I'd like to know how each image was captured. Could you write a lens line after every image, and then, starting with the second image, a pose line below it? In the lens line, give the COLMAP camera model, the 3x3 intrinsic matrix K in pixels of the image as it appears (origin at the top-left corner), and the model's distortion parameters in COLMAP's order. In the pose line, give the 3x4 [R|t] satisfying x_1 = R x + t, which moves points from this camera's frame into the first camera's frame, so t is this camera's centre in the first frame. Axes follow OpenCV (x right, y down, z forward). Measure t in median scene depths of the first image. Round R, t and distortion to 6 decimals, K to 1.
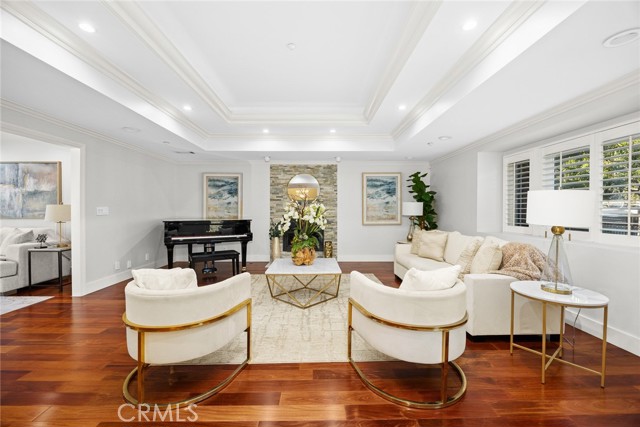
lens RADIAL K [[271.0, 0, 323.0], [0, 271.0, 213.8], [0, 0, 1]] dist [-0.018651, 0.001666]
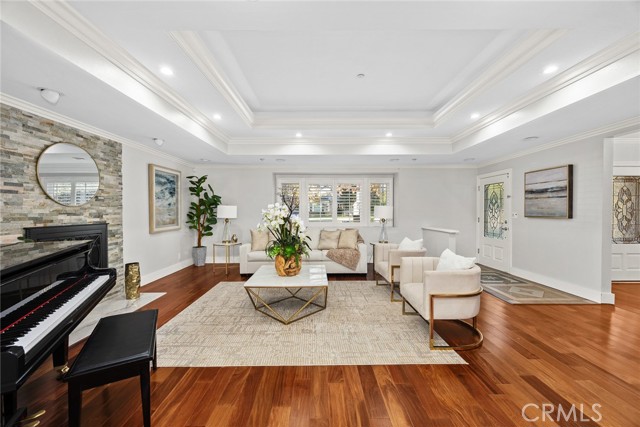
lens RADIAL K [[249.0, 0, 324.1], [0, 249.0, 213.6], [0, 0, 1]] dist [-0.001310, -0.000127]
pose [[0.000520, -0.013446, 0.999909, -0.699441], [0.013242, 0.999822, 0.013438, -0.021062], [-0.999912, 0.013234, 0.000698, 0.672395]]
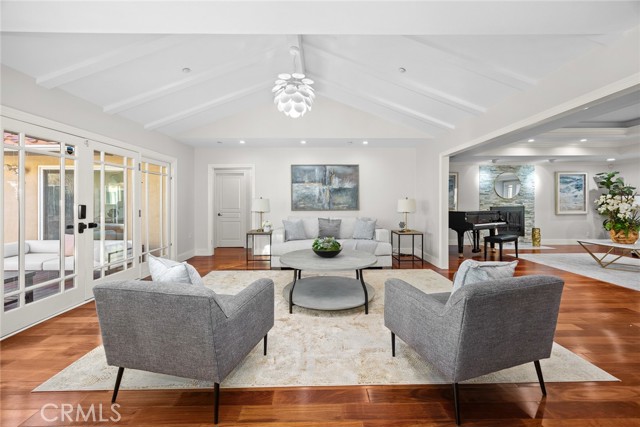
lens RADIAL K [[249.0, 0, 315.5], [0, 249.0, 203.7], [0, 0, 1]] dist [-0.001310, -0.000127]
pose [[0.999861, -0.005097, -0.015865, -1.179116], [0.004913, 0.999920, -0.011662, 0.000763], [0.015924, 0.011583, 0.999806, -0.167812]]
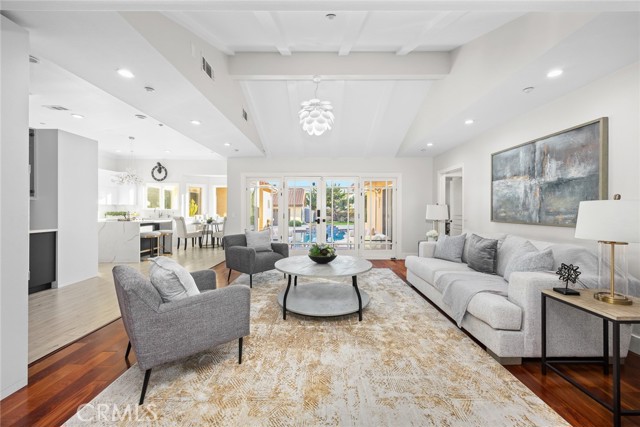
lens RADIAL K [[249.0, 0, 325.0], [0, 249.0, 209.5], [0, 0, 1]] dist [-0.001310, -0.000127]
pose [[-0.018345, 0.000385, -0.999832, -0.507082], [-0.013536, 0.999908, 0.000633, -0.012096], [0.999740, 0.013545, -0.018338, 0.478560]]
